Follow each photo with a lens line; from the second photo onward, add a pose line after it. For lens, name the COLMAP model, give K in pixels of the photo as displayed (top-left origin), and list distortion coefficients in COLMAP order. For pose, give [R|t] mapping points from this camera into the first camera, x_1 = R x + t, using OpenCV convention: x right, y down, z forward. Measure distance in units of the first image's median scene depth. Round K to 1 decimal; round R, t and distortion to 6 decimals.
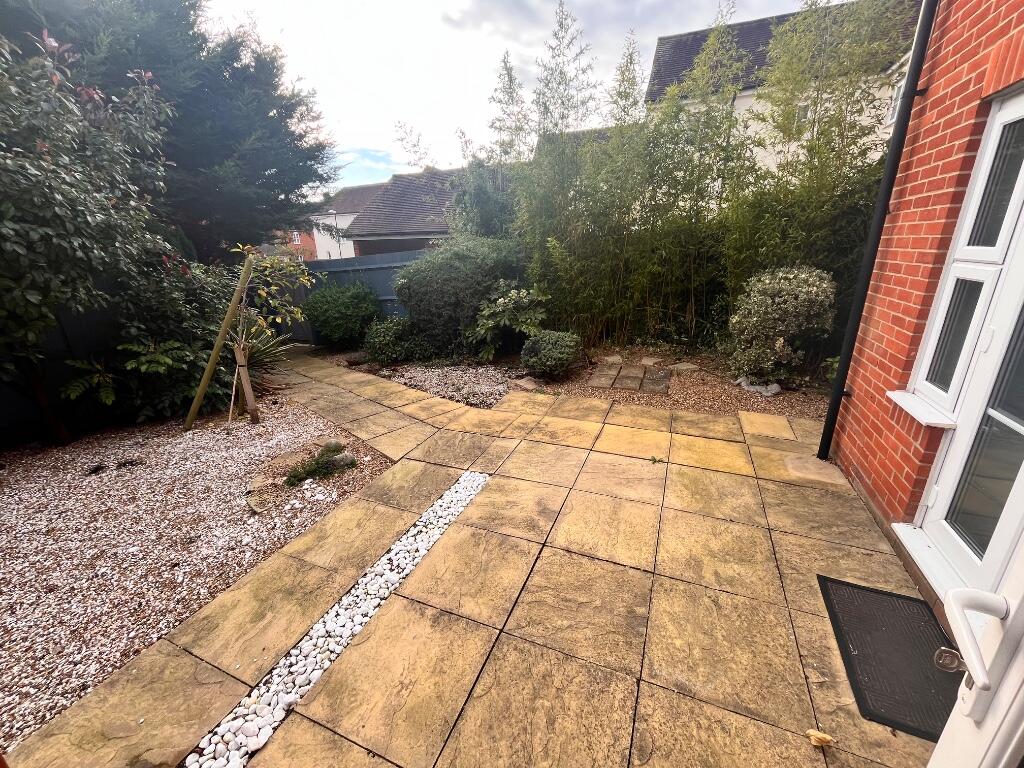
lens RADIAL K [[415.4, 0, 511.6], [0, 415.4, 383.1], [0, 0, 1]] dist [0.002062, 0.000462]
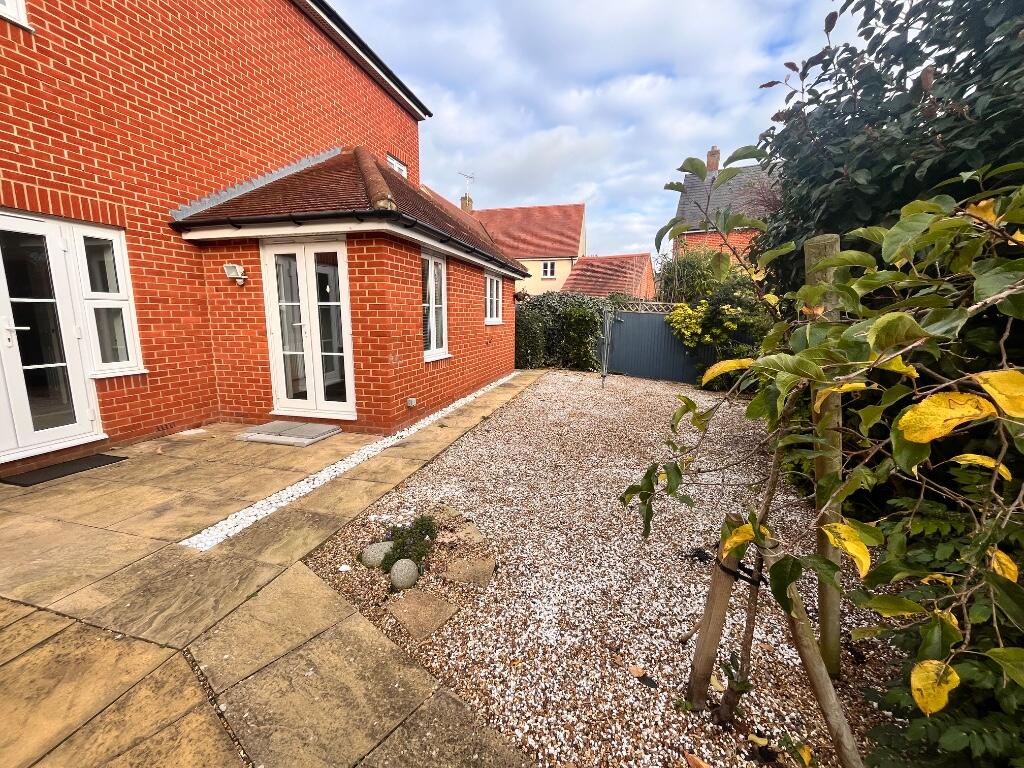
lens RADIAL K [[415.4, 0, 512.1], [0, 415.4, 381.5], [0, 0, 1]] dist [0.002062, 0.000462]
pose [[-0.989632, 0.042146, -0.137303, -0.637238], [-0.027483, 0.882744, 0.469049, -0.486063], [0.140972, 0.467960, -0.872434, 1.767991]]
